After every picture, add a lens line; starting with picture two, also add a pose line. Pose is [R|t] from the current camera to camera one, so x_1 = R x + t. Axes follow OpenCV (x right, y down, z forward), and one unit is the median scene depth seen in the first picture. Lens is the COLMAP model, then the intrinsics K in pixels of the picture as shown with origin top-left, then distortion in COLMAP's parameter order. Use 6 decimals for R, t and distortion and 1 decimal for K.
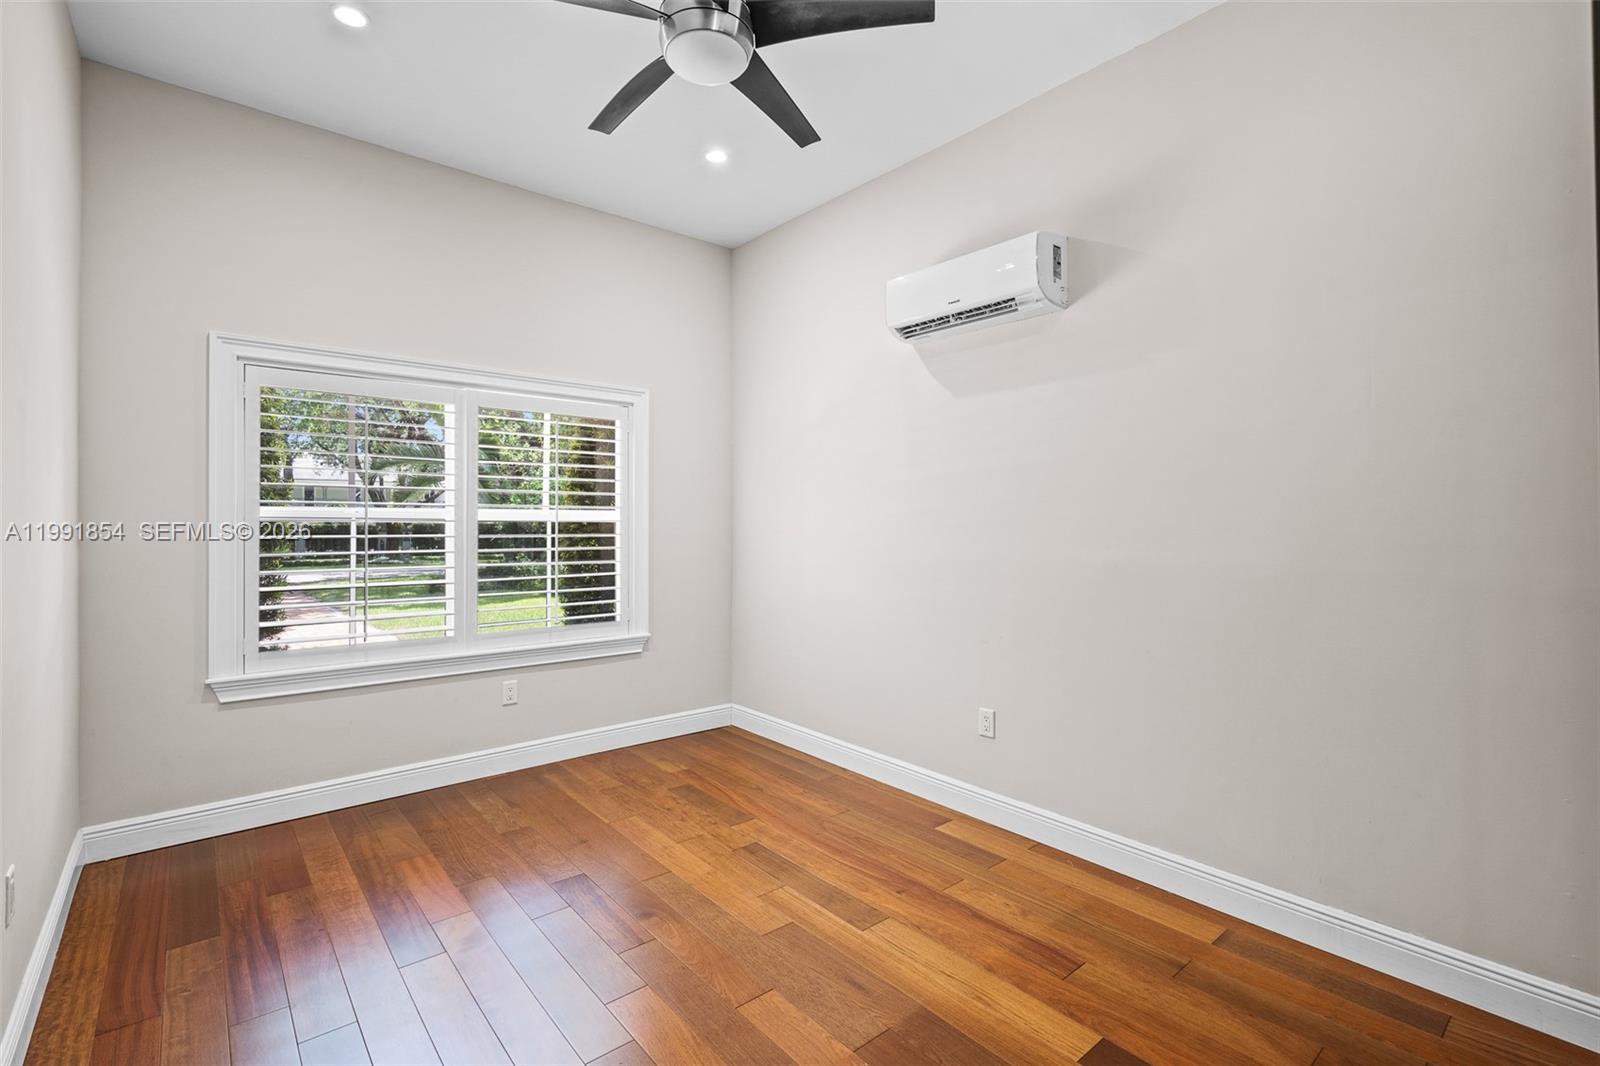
lens RADIAL K [[723.7, 0, 800.3], [0, 723.7, 534.6], [0, 0, 1]] dist [-0.003645, 0.002251]
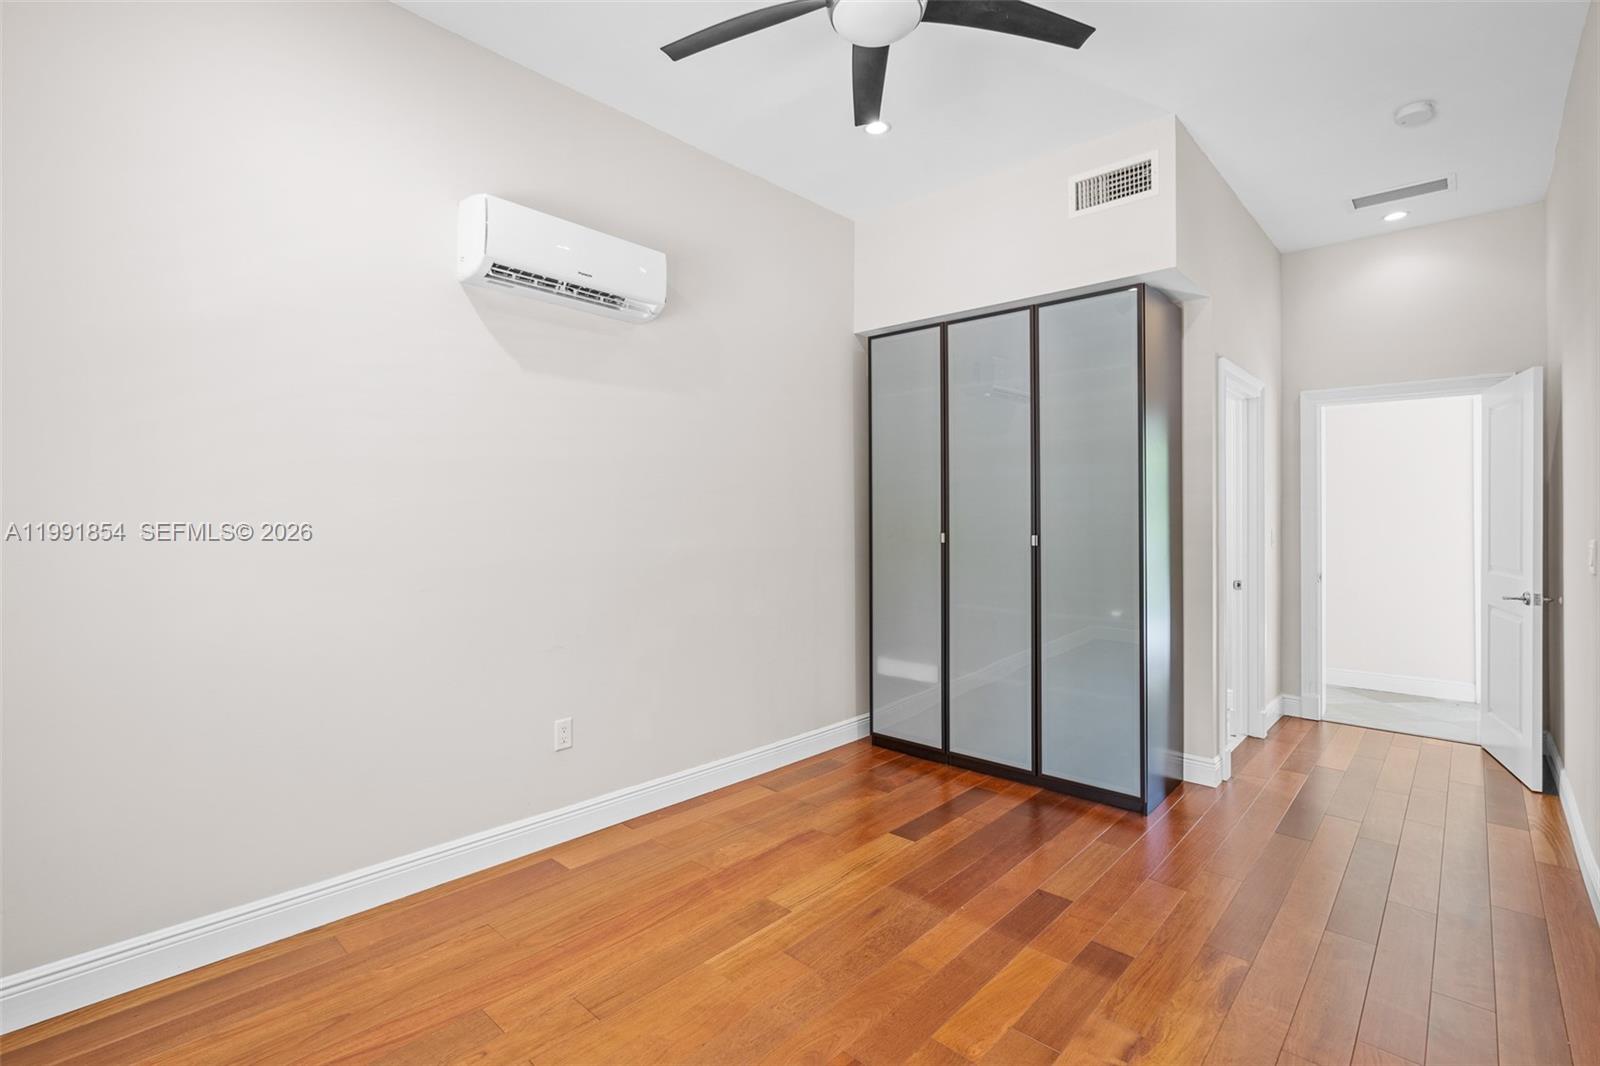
lens RADIAL K [[723.7, 0, 800.5], [0, 723.7, 519.6], [0, 0, 1]] dist [-0.003645, 0.002251]
pose [[-0.113663, -0.006904, 0.993495, -0.748549], [0.007031, 0.999945, 0.007753, -0.020237], [-0.993494, 0.007866, -0.113608, 0.869086]]
